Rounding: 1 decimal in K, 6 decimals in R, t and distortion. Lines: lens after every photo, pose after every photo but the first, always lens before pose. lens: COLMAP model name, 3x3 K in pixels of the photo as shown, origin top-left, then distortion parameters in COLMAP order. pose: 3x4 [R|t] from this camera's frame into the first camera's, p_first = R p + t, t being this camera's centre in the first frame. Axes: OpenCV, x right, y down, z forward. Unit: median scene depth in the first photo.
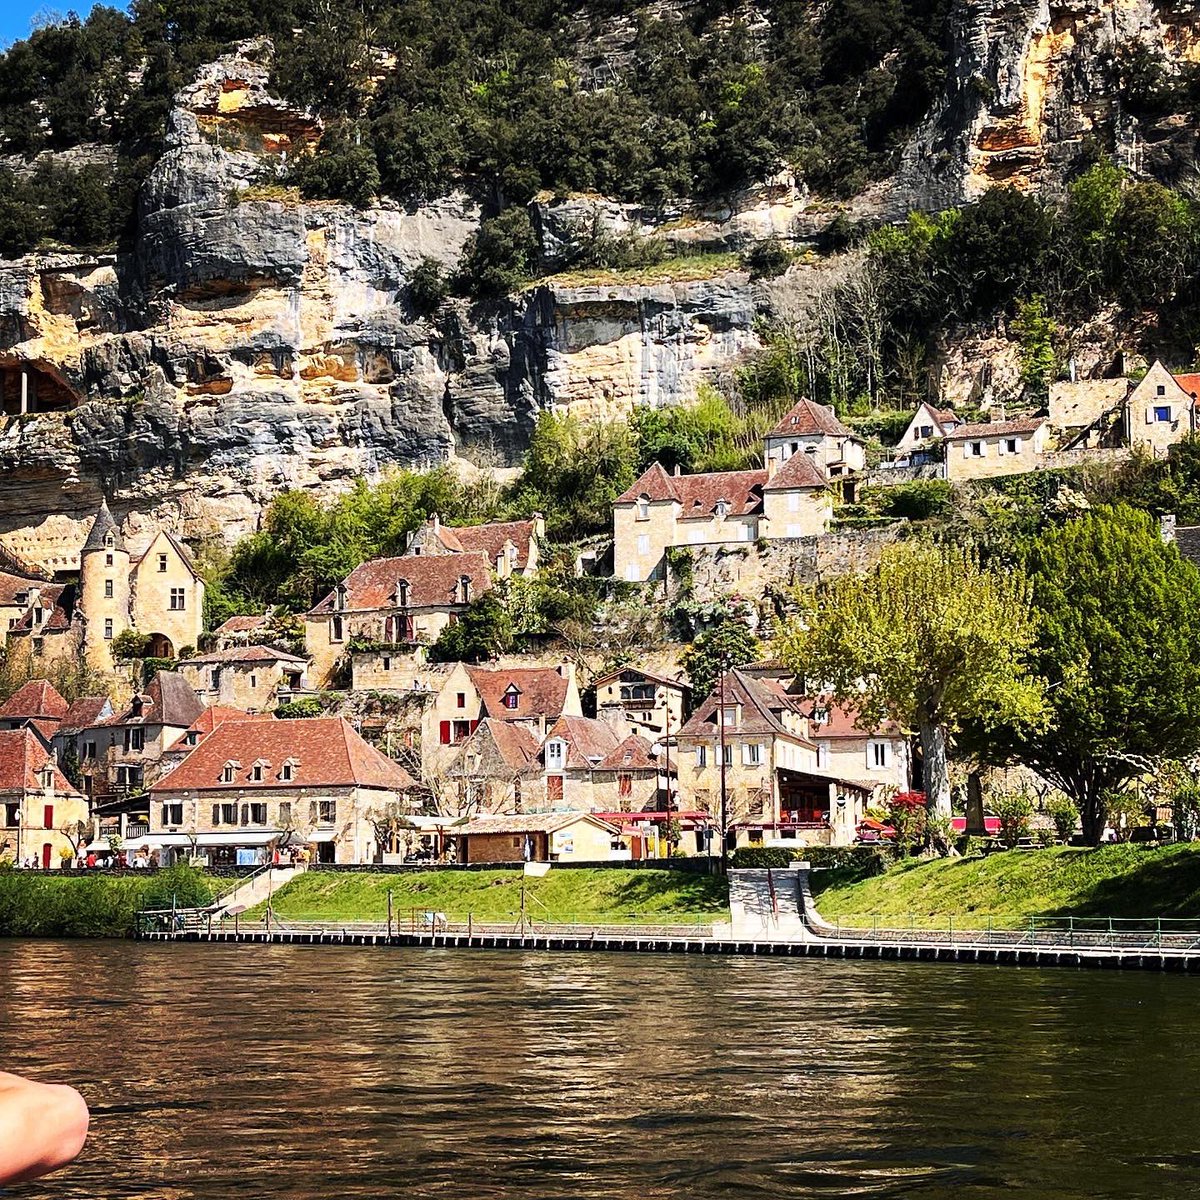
lens RADIAL K [[2529.9, 0, 600.0], [0, 2529.9, 600.0], [0, 0, 1]] dist [0.180643, -0.894100]
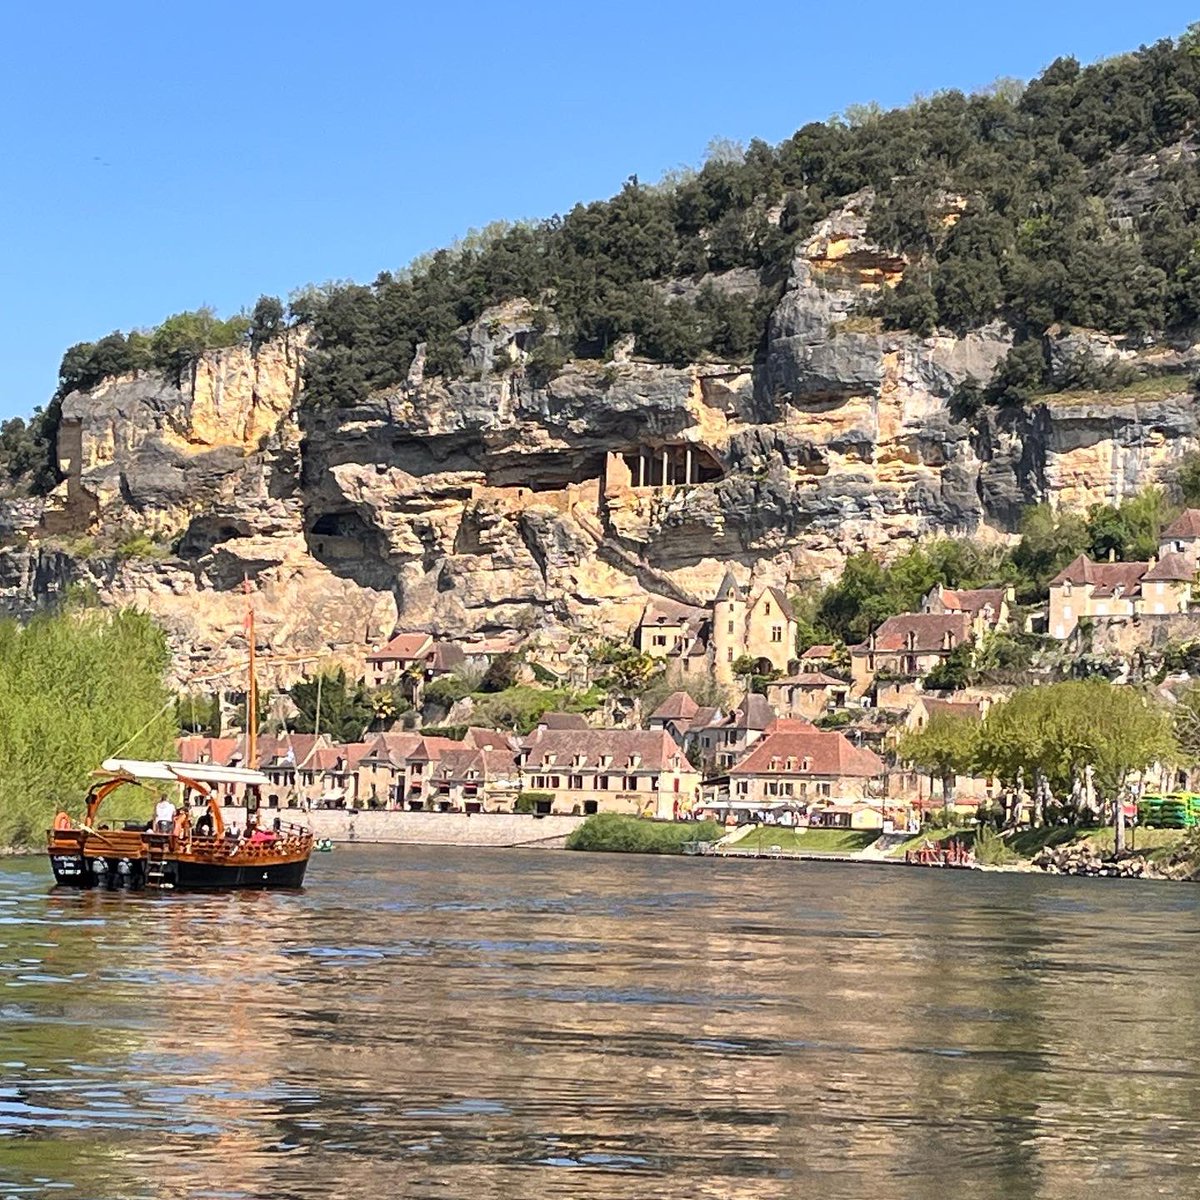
lens RADIAL K [[2529.9, 0, 600.0], [0, 2529.9, 600.0], [0, 0, 1]] dist [0.180643, -0.894100]
pose [[0.961825, 0.005196, -0.273617, 0.116857], [0.000937, 0.999751, 0.022277, -0.045331], [0.273665, -0.021682, 0.961581, -0.373986]]
